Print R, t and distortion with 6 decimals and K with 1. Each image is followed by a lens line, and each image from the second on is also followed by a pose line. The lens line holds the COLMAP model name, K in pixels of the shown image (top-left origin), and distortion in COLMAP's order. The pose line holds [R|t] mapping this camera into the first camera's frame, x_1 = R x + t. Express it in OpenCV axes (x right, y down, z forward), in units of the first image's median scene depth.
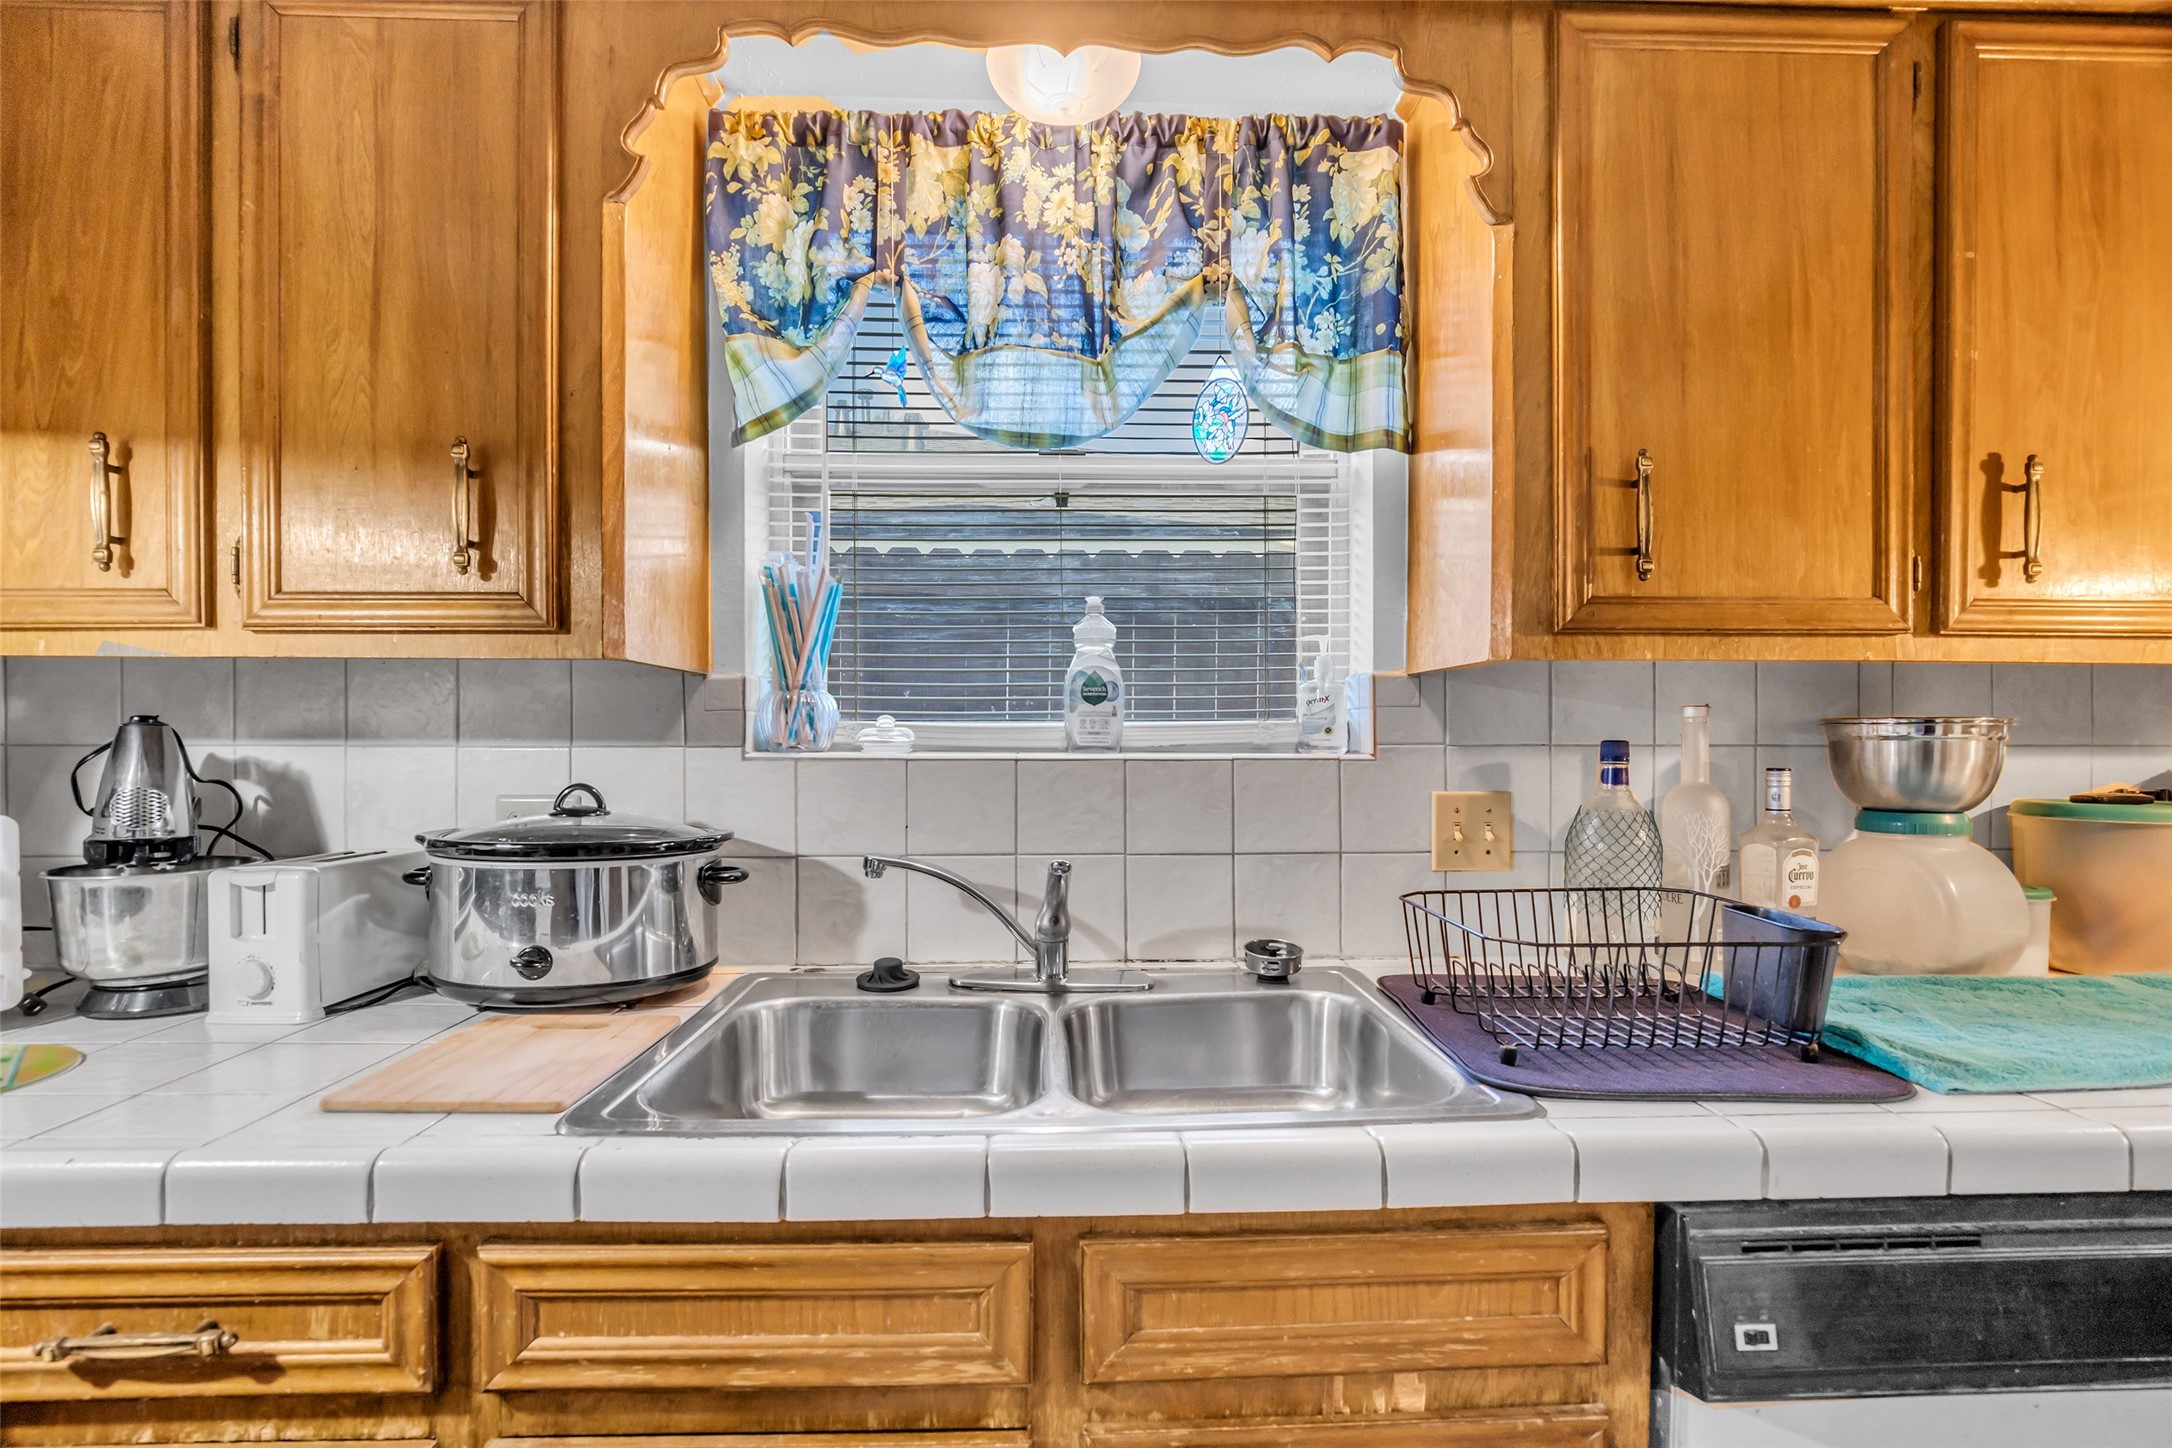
lens RADIAL K [[1010.3, 0, 1083.1], [0, 1010.3, 748.1], [0, 0, 1]] dist [-0.013812, 0.001115]
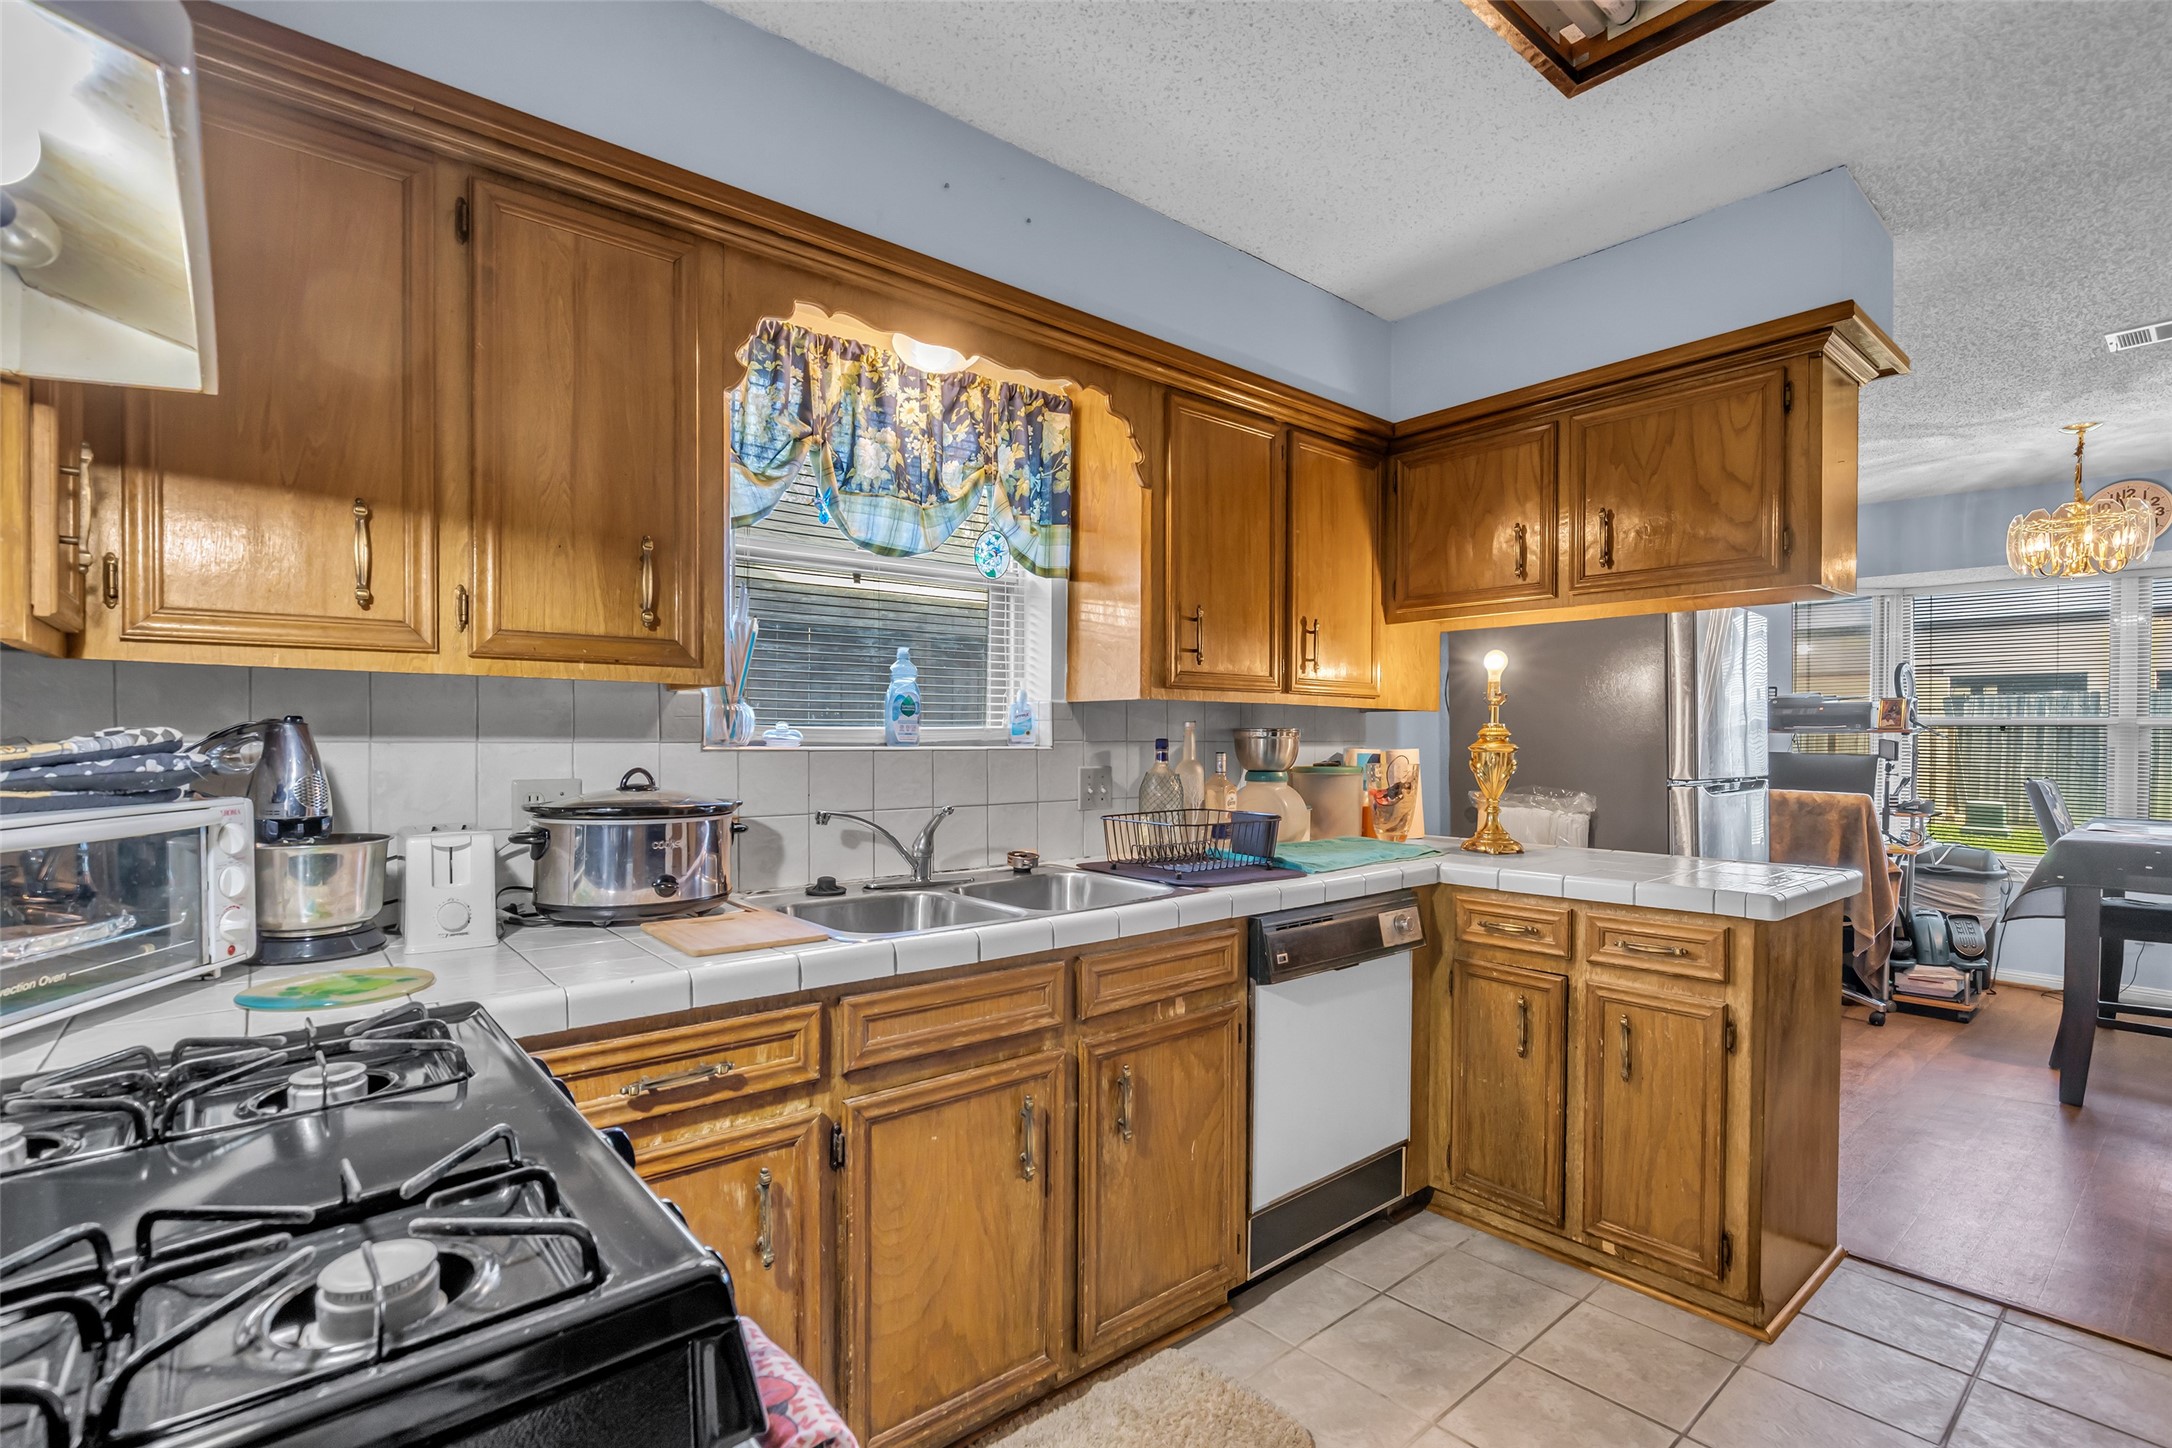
lens RADIAL K [[1010.3, 0, 1083.1], [0, 1010.3, 748.1], [0, 0, 1]] dist [-0.013812, 0.001115]
pose [[0.788049, -0.004097, 0.615598, -0.825386], [0.004205, 0.999990, 0.001272, 0.007635], [-0.615598, 0.001586, 0.788059, -0.473965]]
